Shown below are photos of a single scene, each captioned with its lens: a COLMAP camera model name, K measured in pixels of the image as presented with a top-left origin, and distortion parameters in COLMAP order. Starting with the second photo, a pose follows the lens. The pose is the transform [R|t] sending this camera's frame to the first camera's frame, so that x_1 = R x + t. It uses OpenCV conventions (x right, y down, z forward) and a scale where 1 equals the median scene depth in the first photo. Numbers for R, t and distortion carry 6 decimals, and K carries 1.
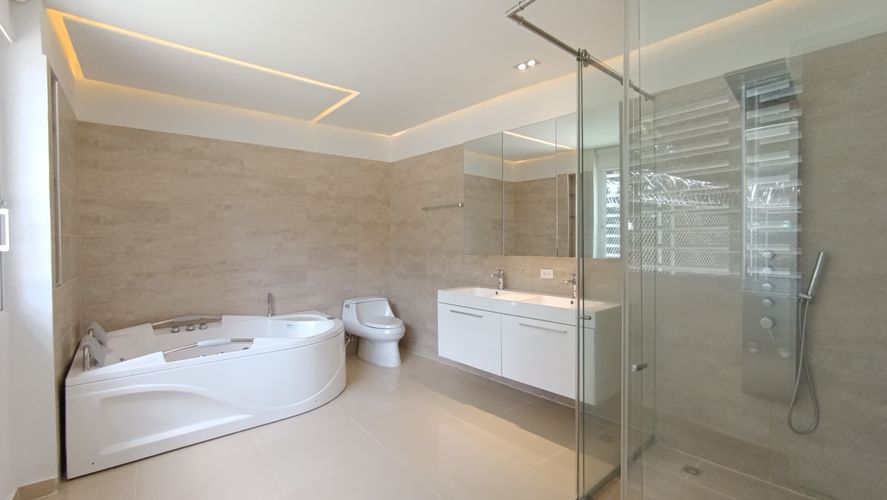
lens RADIAL K [[402.8, 0, 447.7], [0, 402.8, 245.5], [0, 0, 1]] dist [0.001347, 0.000818]
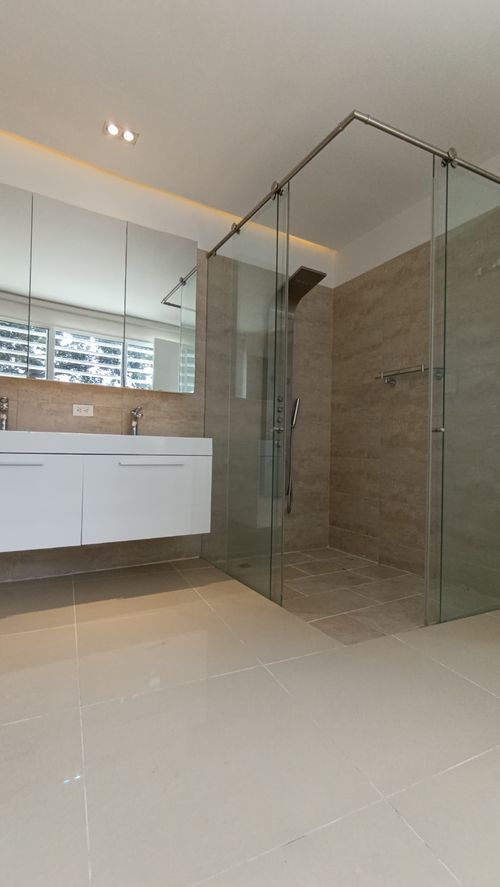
lens RADIAL K [[402.8, 0, 250.8], [0, 402.8, 447.2], [0, 0, 1]] dist [0.001347, 0.000818]
pose [[0.190088, 0.022539, 0.981508, -0.491662], [-0.011247, 0.999721, -0.020779, 0.167040], [-0.981703, -0.007089, 0.190288, 0.582930]]
